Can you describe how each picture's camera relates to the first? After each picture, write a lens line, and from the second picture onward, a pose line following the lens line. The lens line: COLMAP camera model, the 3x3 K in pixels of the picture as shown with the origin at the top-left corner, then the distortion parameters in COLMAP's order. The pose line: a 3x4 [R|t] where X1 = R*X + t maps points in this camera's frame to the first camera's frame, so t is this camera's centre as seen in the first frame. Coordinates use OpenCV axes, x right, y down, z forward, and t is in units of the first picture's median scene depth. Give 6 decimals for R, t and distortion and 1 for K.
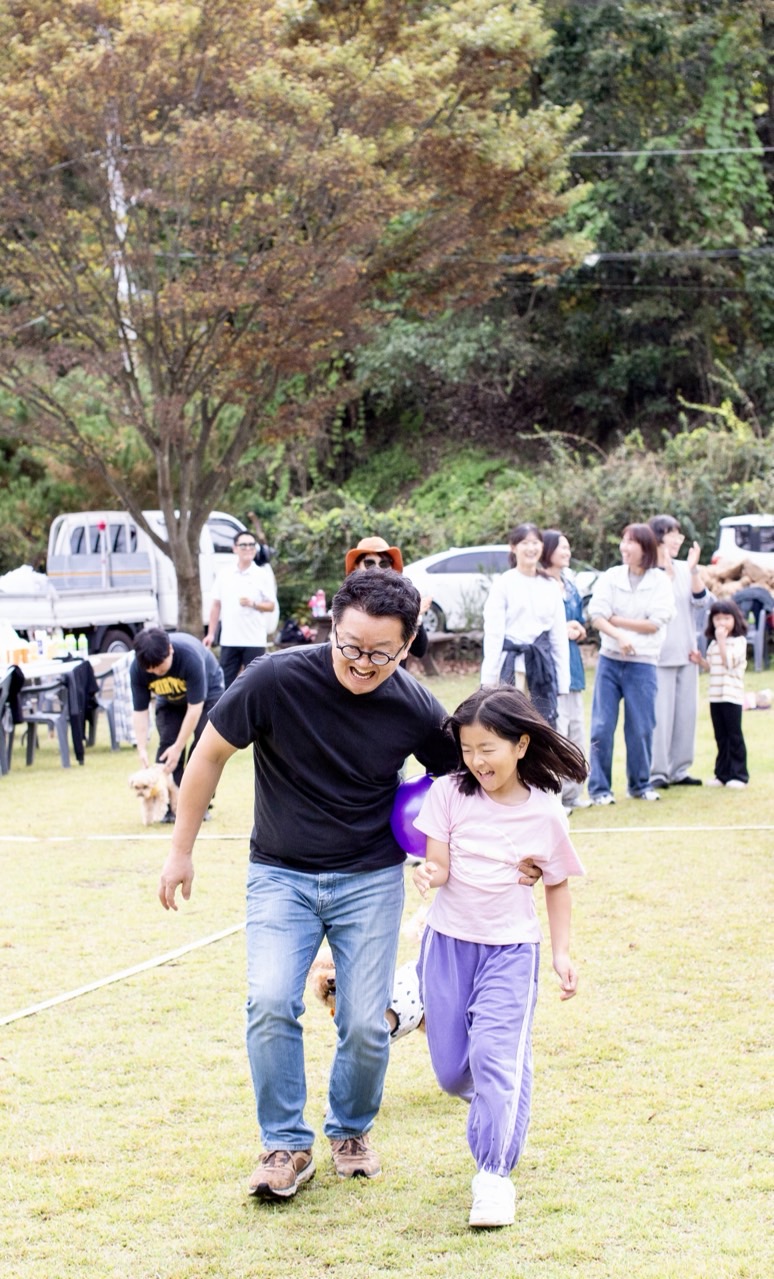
lens RADIAL K [[2585.9, 0, 336.0], [0, 2585.9, 640.8], [0, 0, 1]] dist [-0.153504, 0.318000]
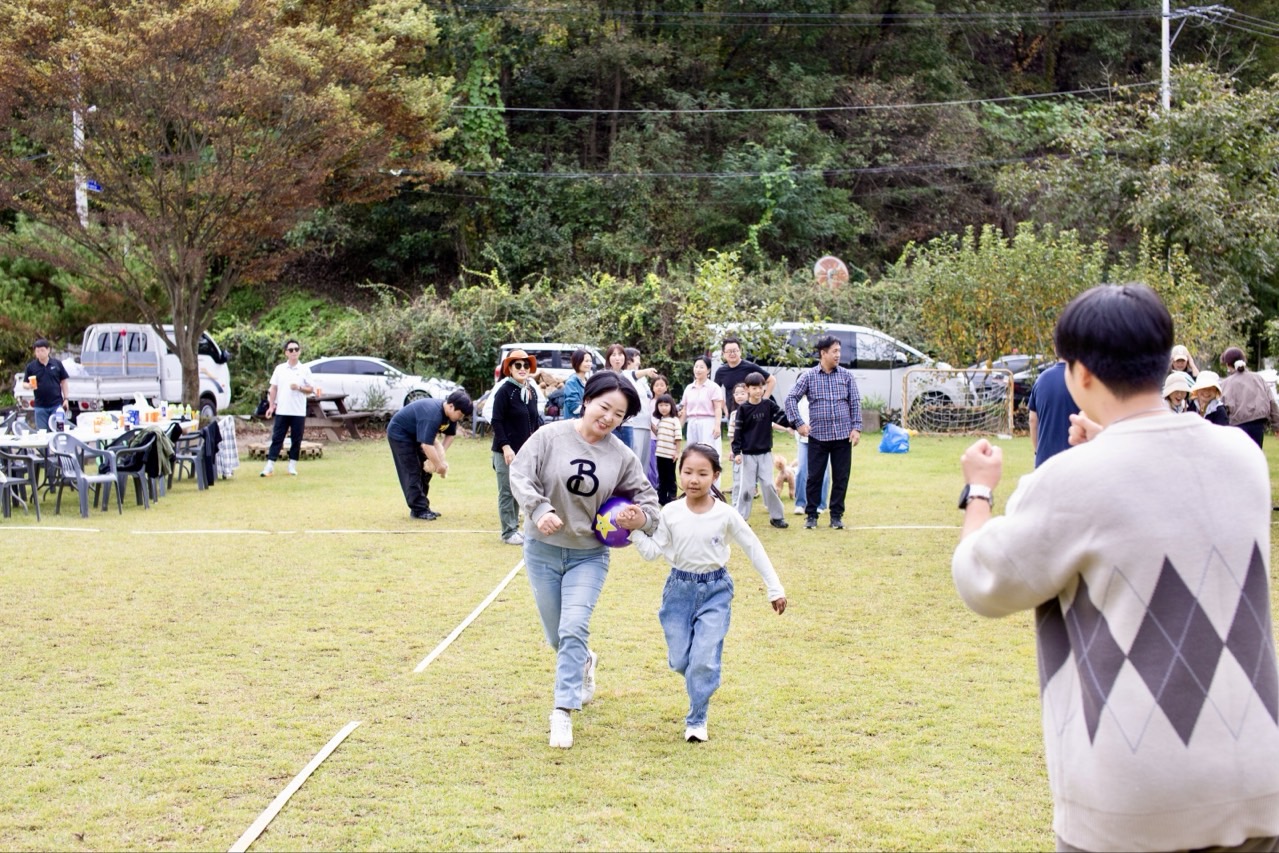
lens RADIAL K [[1719.2, 0, 634.1], [0, 1719.2, 419.9], [0, 0, 1]] dist [-0.150891, 0.331045]
pose [[0.954951, 0.029500, 0.295292, -0.067752], [-0.028651, 0.999564, -0.007203, 0.003025], [-0.295376, -0.001582, 0.955380, -0.017662]]
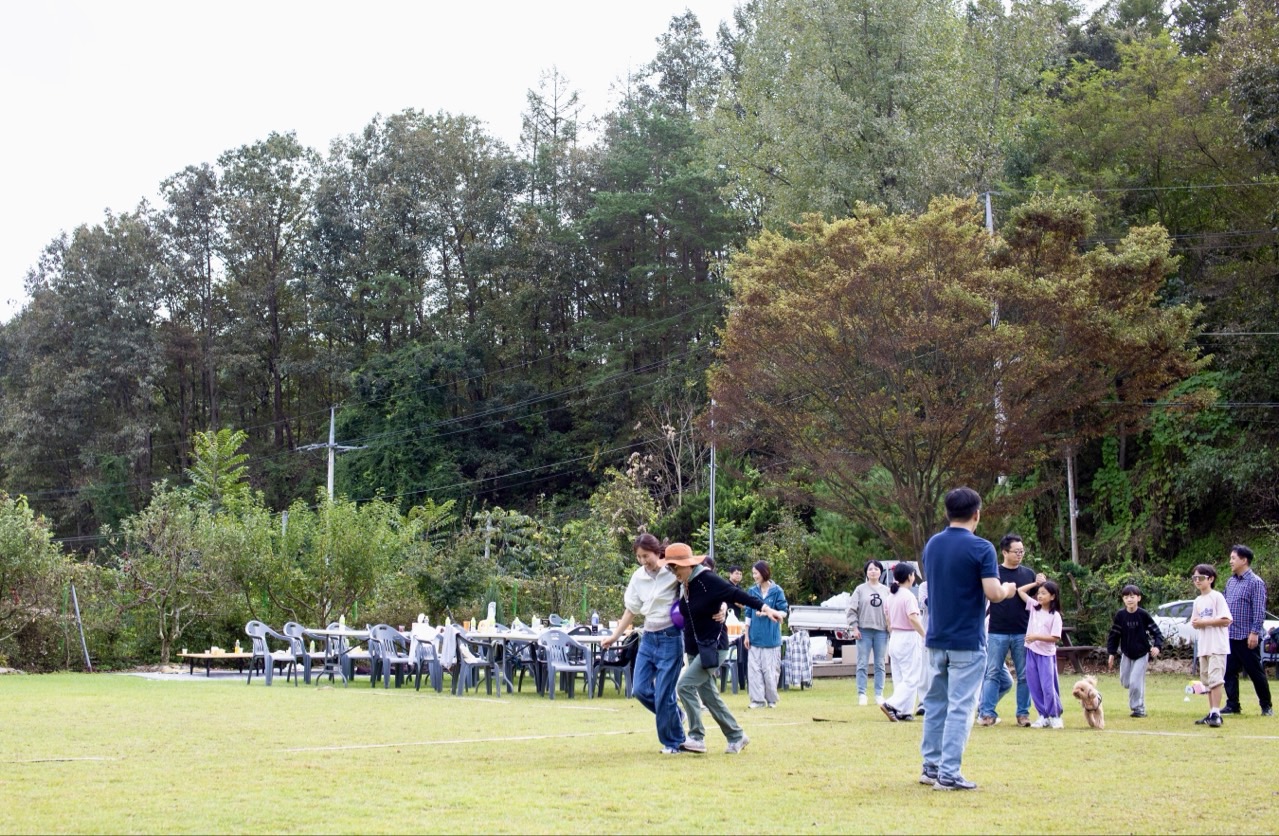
lens RADIAL K [[1832.6, 0, 584.0], [0, 1832.6, 371.9], [0, 0, 1]] dist [-0.132540, 0.216578]
pose [[0.922086, 0.003515, -0.386968, 0.115247], [-0.066725, 0.986426, -0.150036, 0.011529], [0.381188, 0.164166, 0.909805, -0.073059]]
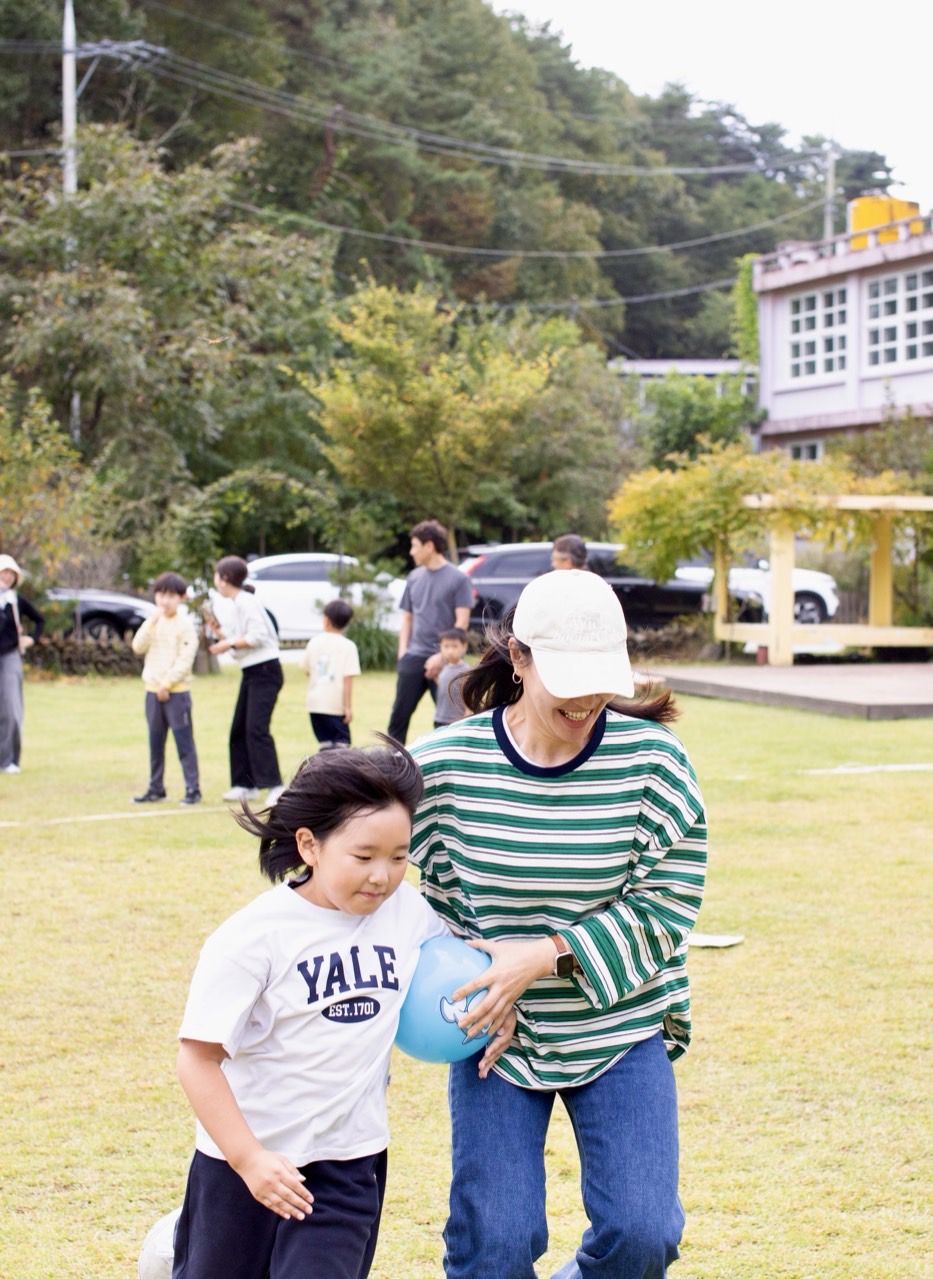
lens RADIAL K [[2588.3, 0, 466.5], [0, 2588.3, 639.5], [0, 0, 1]] dist [-0.117879, 0.096844]
pose [[0.744658, 0.016300, 0.667247, -0.027528], [-0.002275, 0.999758, -0.021883, 0.001744], [-0.667442, 0.014777, 0.744515, -0.009206]]
